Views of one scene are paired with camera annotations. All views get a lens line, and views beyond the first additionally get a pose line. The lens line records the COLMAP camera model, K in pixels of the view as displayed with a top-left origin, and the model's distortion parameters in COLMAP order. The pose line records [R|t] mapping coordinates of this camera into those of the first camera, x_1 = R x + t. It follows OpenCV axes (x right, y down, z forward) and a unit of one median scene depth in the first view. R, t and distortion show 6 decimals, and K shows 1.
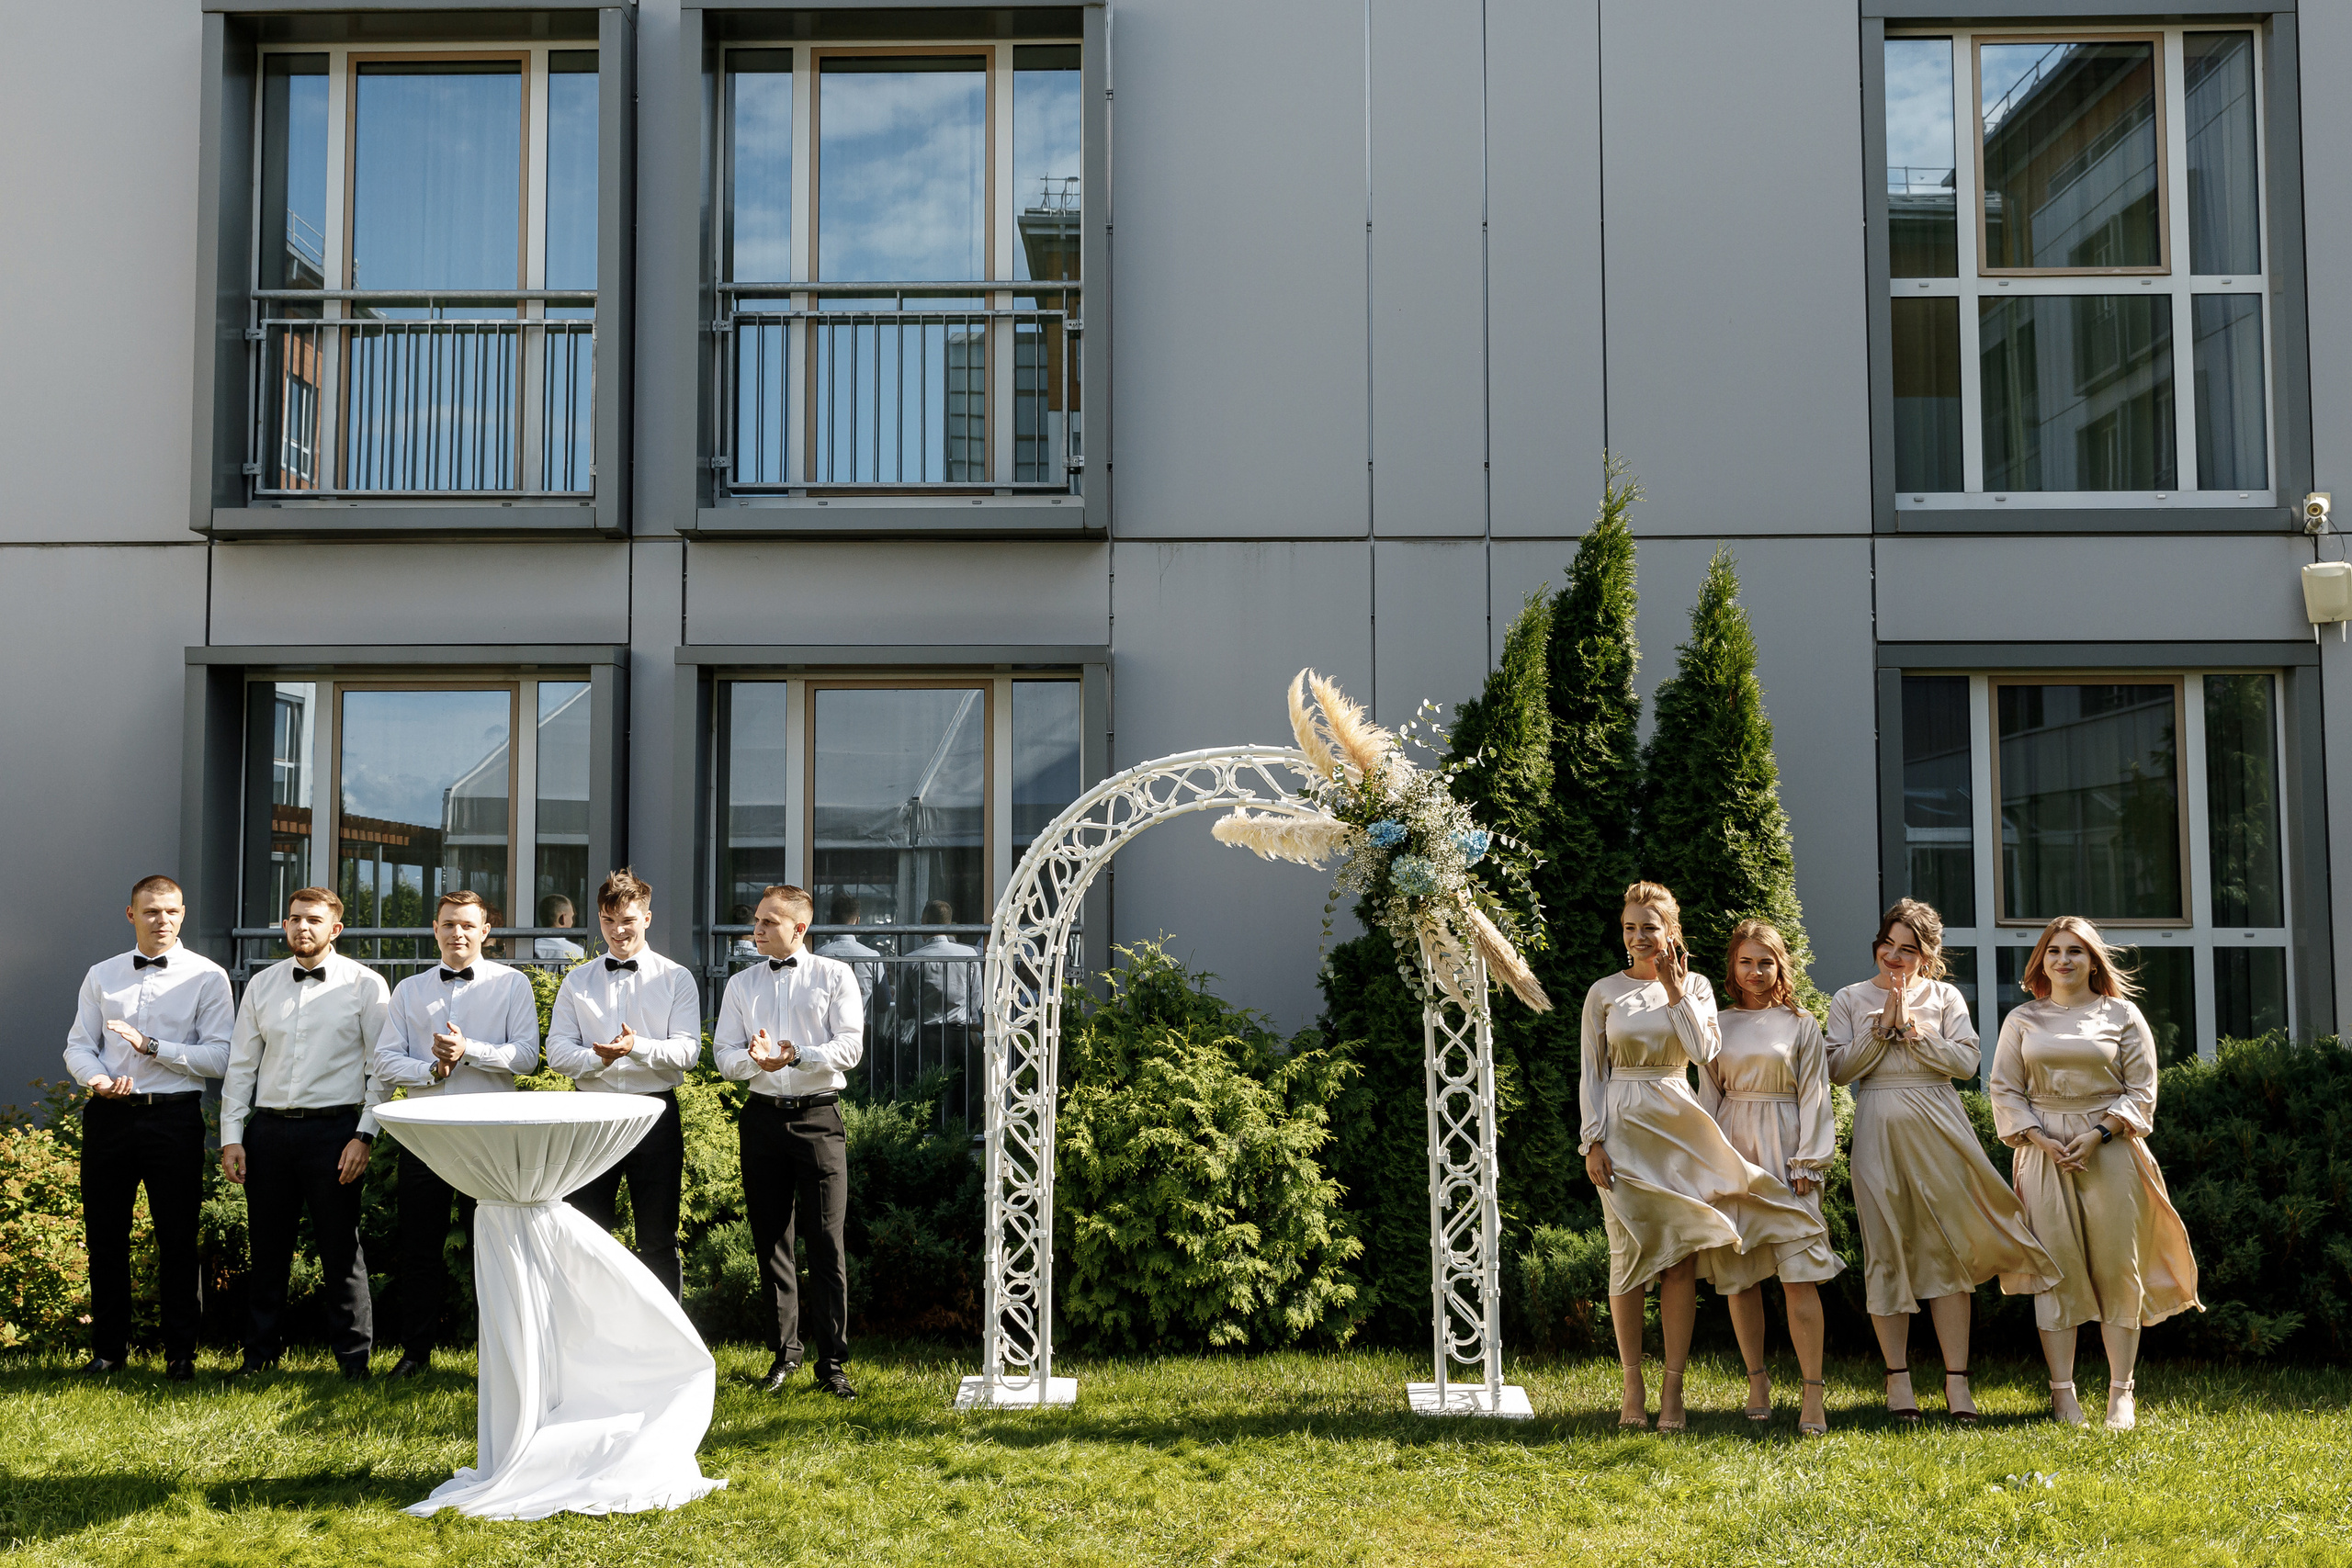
lens RADIAL K [[2502.5, 0, 1081.0], [0, 2502.5, 750.8], [0, 0, 1]] dist [0.023157, 0.000000]
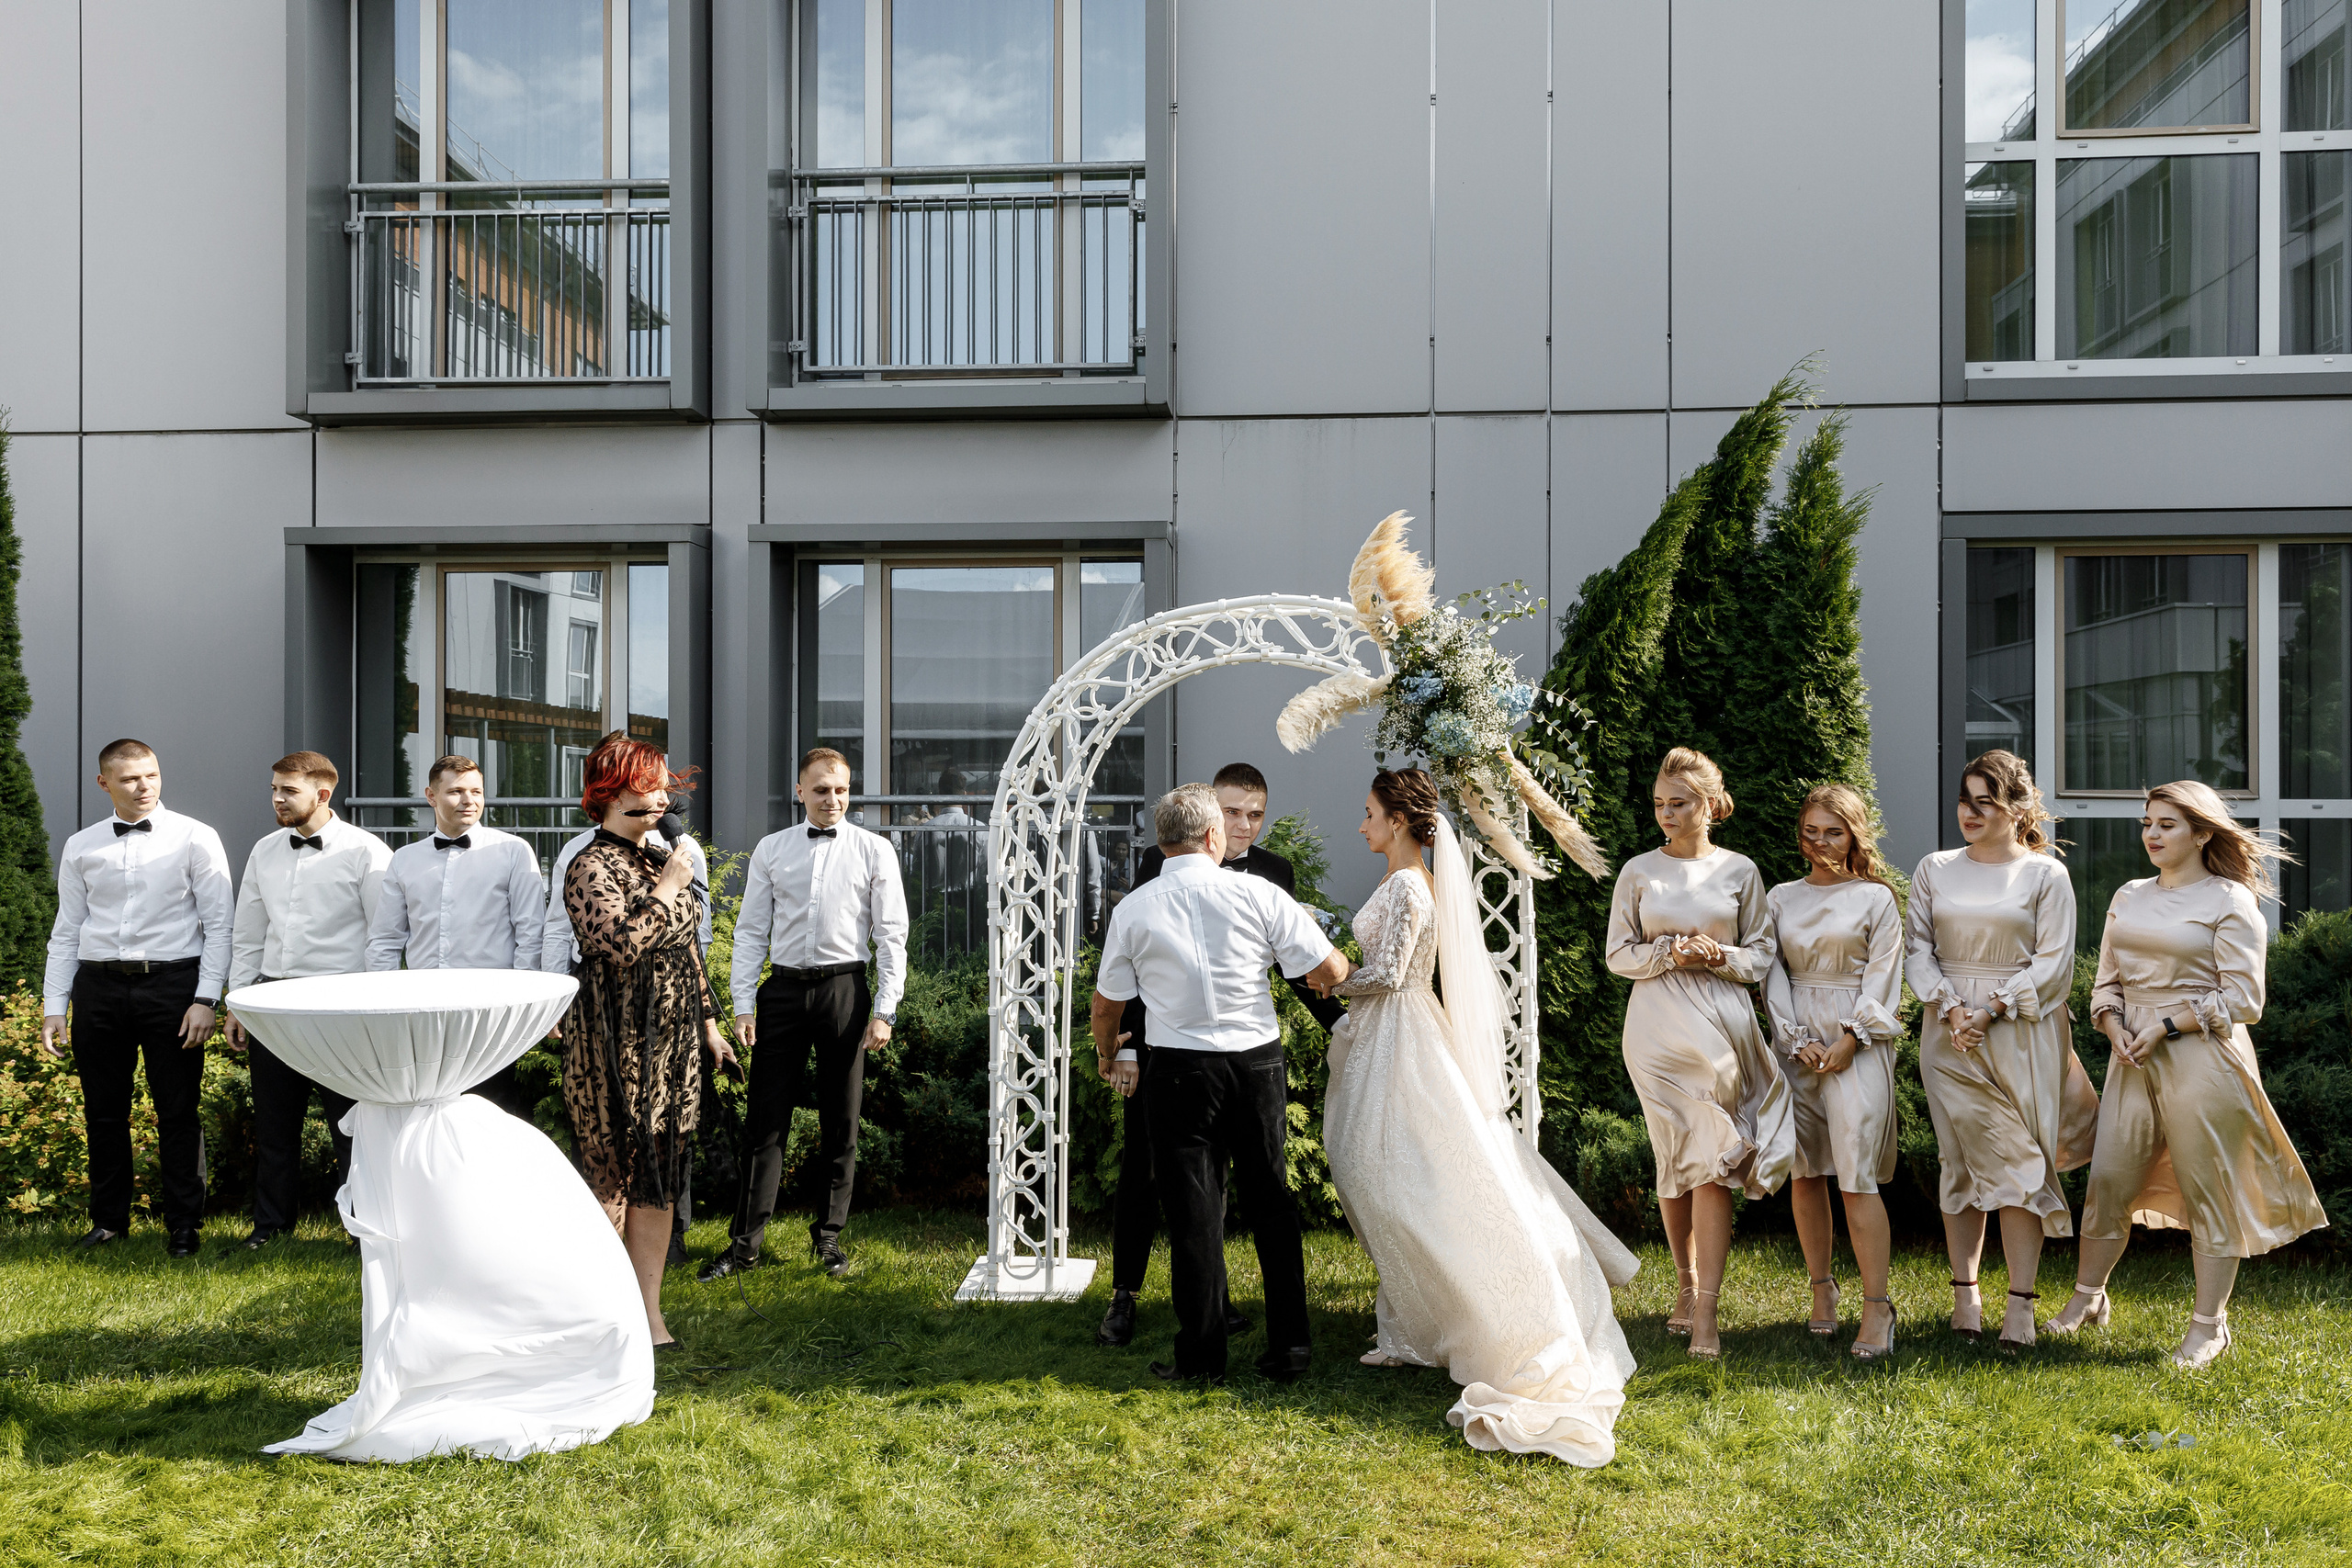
lens RADIAL K [[1845.1, 0, 1169.0], [0, 1845.1, 804.5], [0, 0, 1]] dist [0.014465, 0.006886]
pose [[0.998473, 0.001499, -0.055223, 0.061801], [0.002172, 0.997794, 0.066348, 0.027344], [0.055201, -0.066367, 0.996267, 0.292141]]
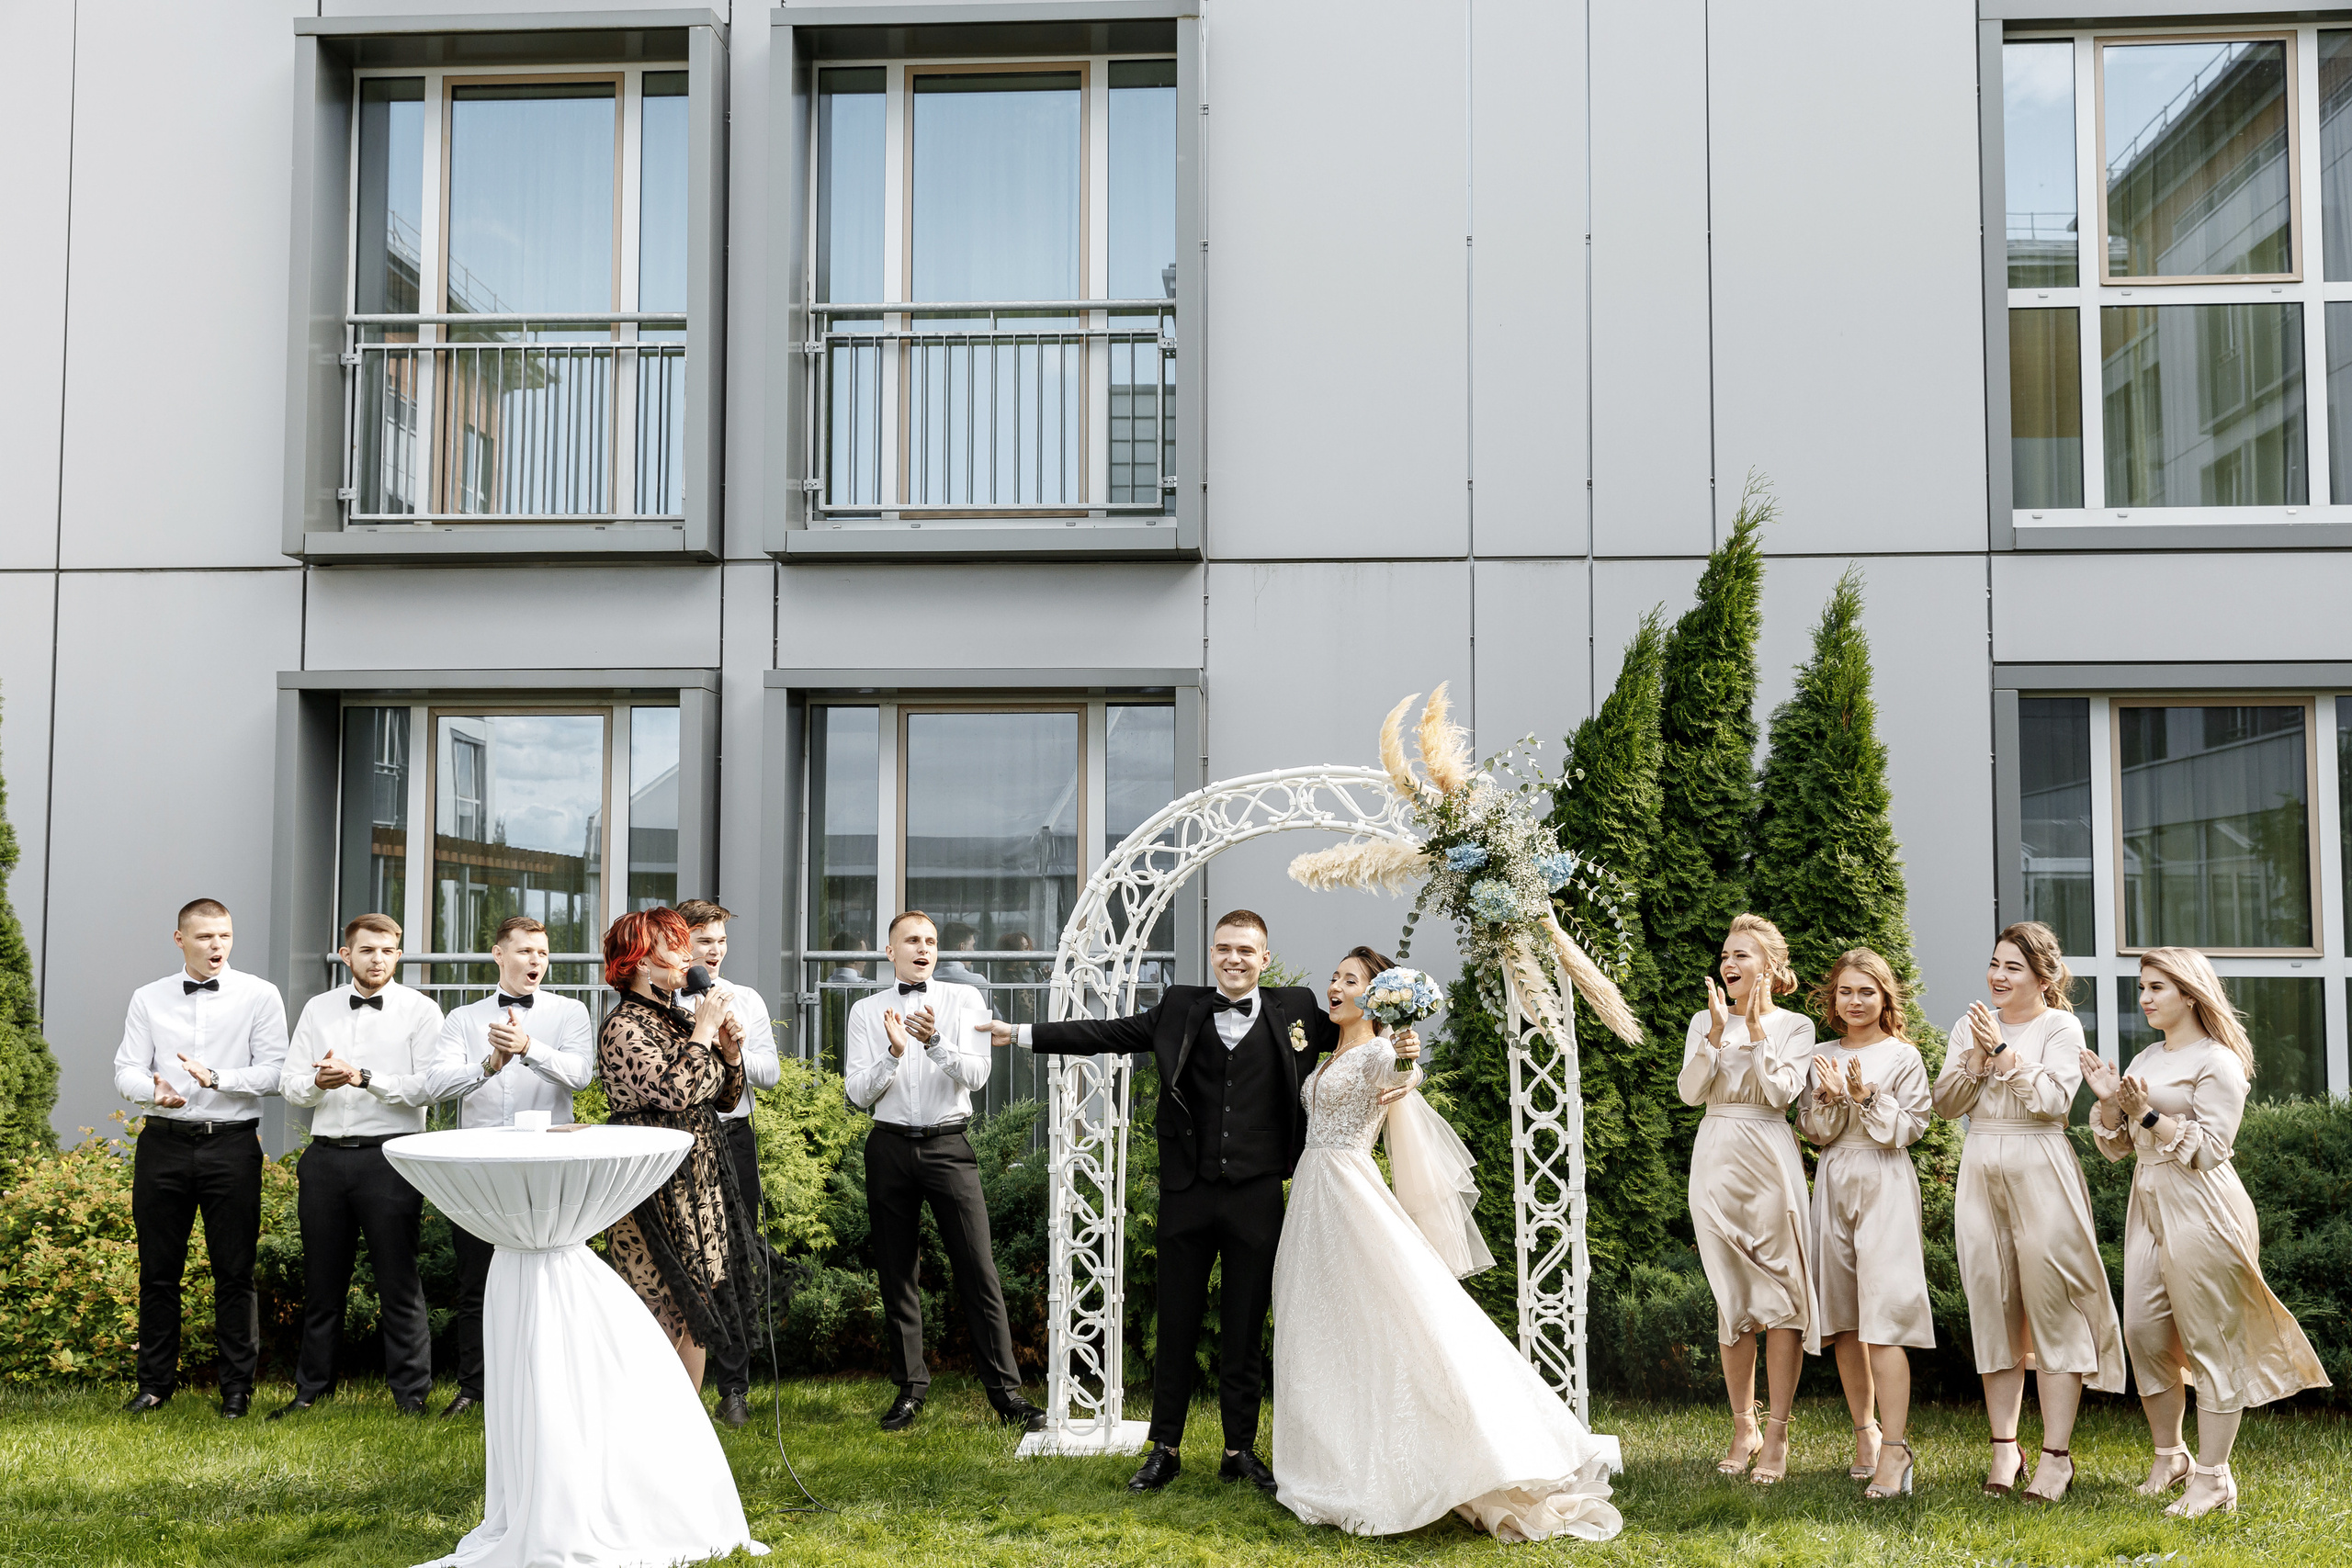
lens RADIAL K [[2339.3, 0, 1161.2], [0, 2339.3, 800.8], [0, 0, 1]] dist [0.026088, 0.000000]
pose [[0.999275, -0.000234, -0.038080, 0.035631], [0.000423, 0.999988, 0.004956, 0.006575], [0.038079, -0.004969, 0.999262, 0.094352]]
